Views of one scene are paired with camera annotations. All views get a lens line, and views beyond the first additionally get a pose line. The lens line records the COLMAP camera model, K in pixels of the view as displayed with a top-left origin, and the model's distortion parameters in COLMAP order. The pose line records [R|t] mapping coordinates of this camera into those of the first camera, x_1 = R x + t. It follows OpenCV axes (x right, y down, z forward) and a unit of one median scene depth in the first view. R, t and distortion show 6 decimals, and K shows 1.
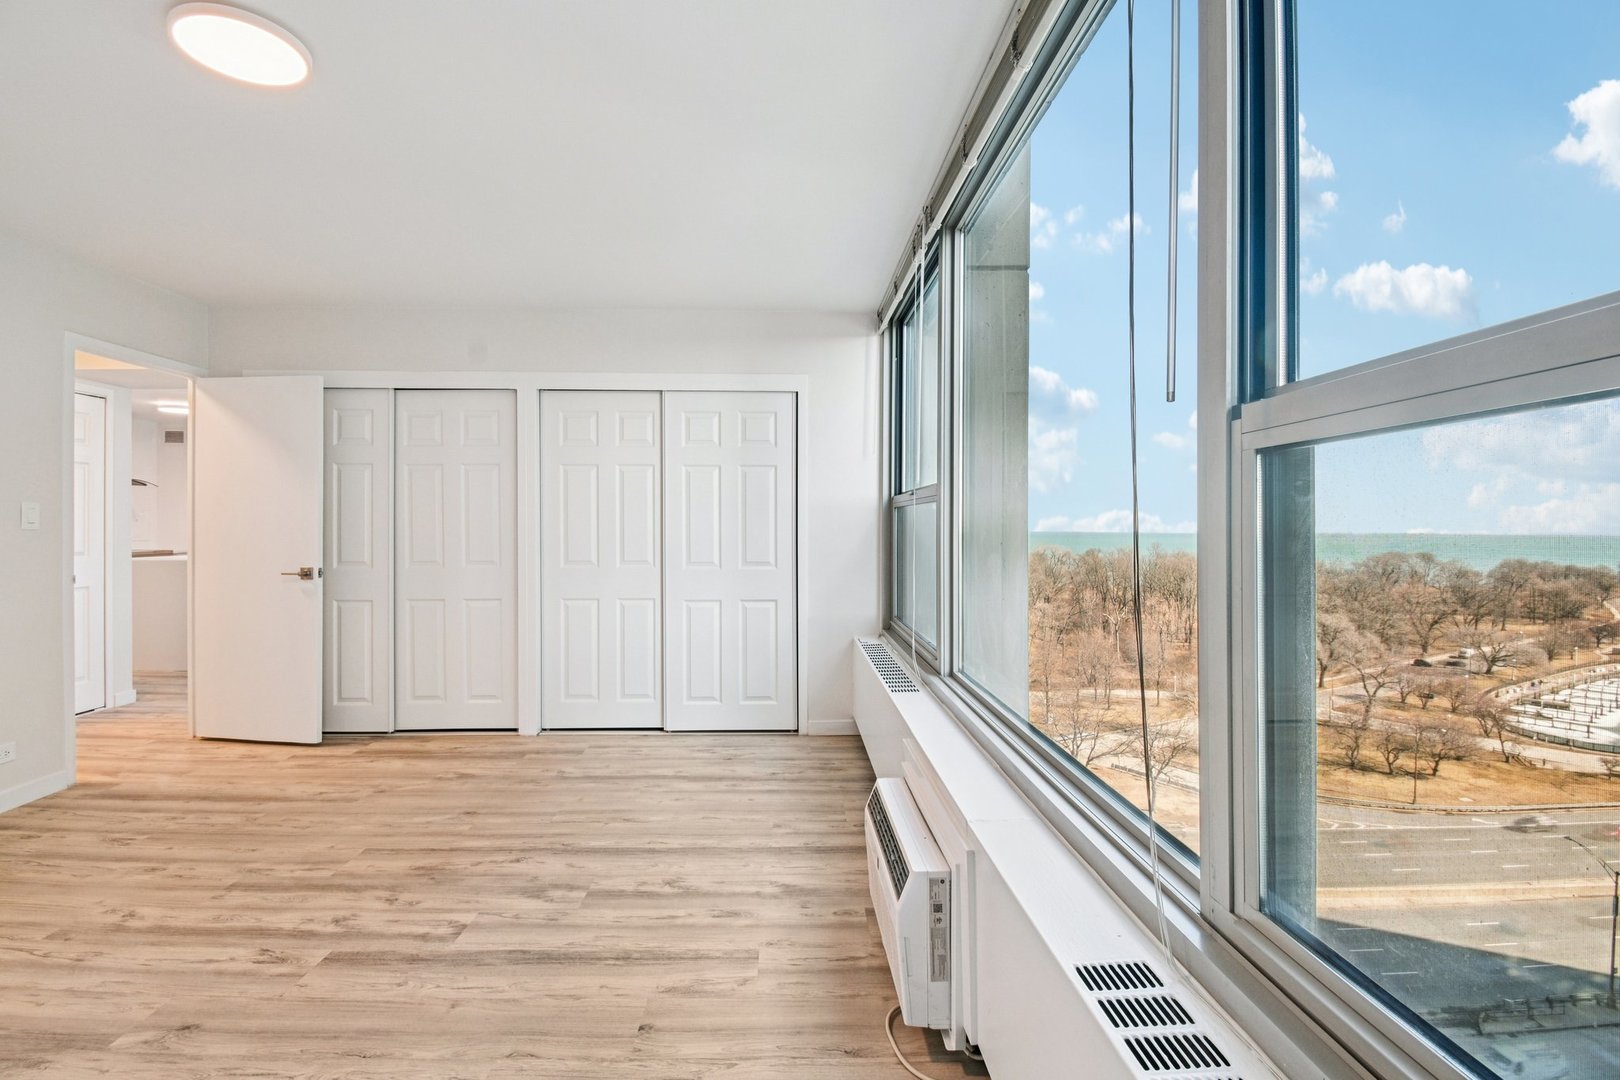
lens RADIAL K [[728.5, 0, 809.7], [0, 728.5, 530.3], [0, 0, 1]] dist [0.005726, -0.019014]
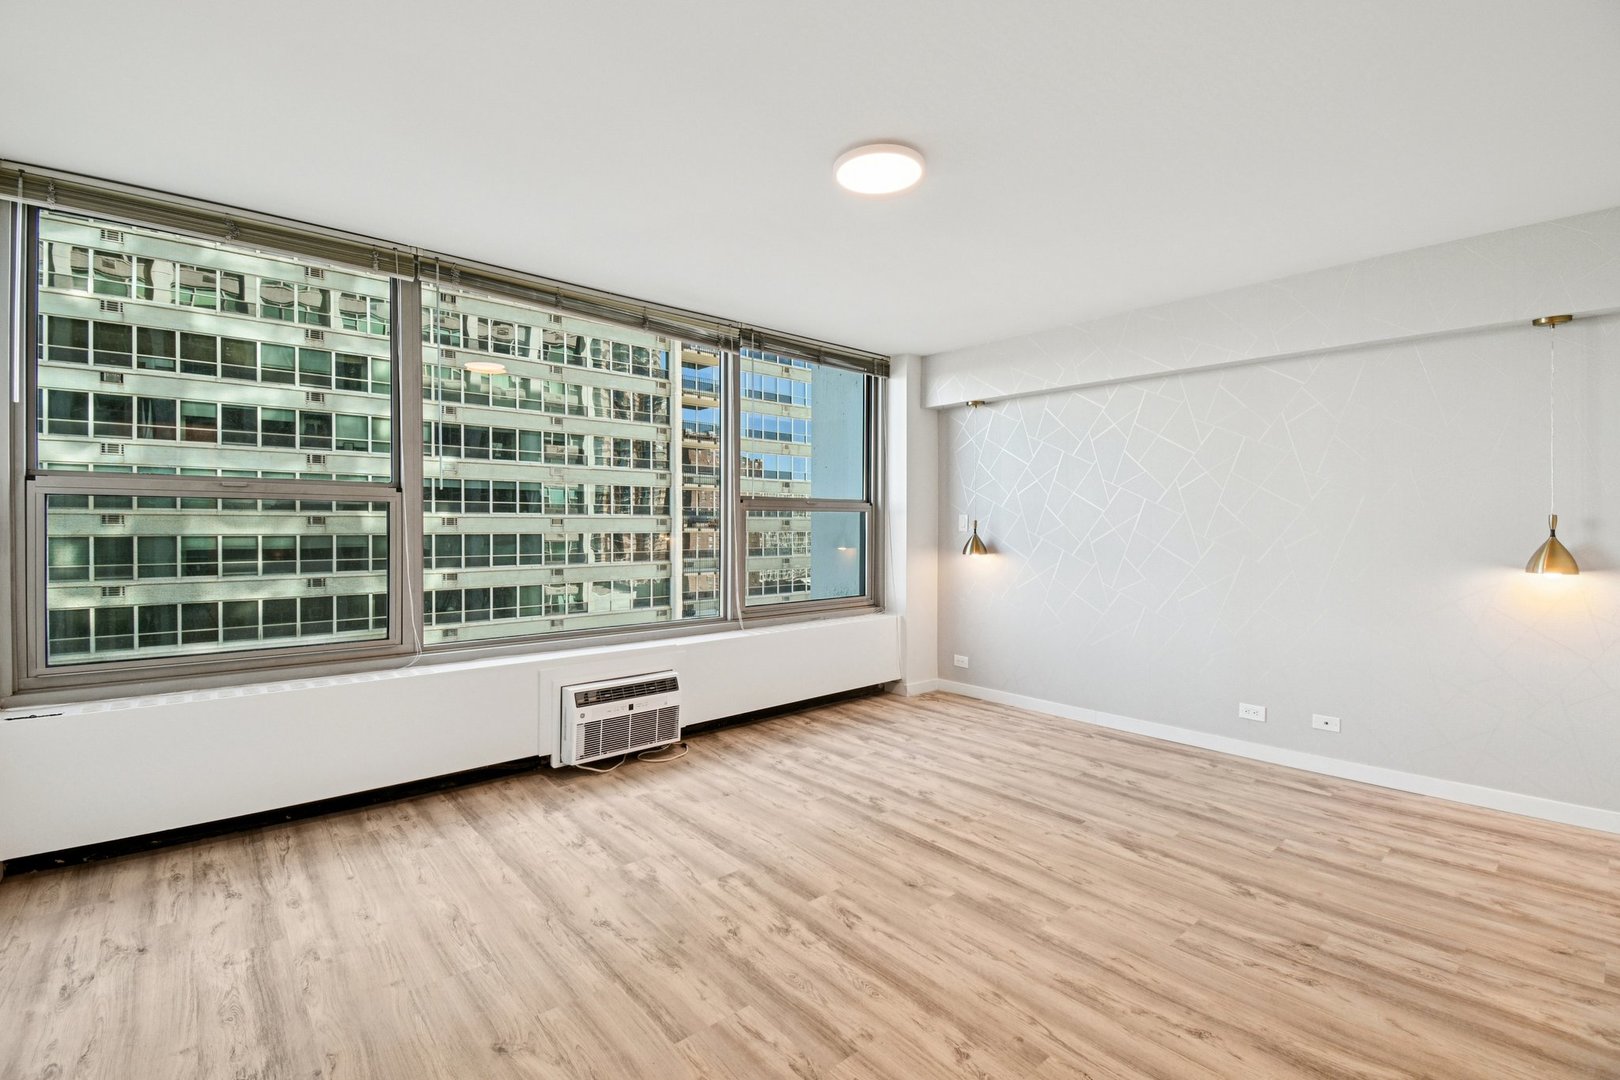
lens RADIAL K [[694.0, 0, 797.3], [0, 694.0, 529.0], [0, 0, 1]] dist [-0.028782, -0.000301]
pose [[-0.620854, -0.012883, 0.783820, -1.391719], [-0.003159, 0.999898, 0.013933, -0.030427], [-0.783920, 0.006174, -0.620831, 1.565684]]
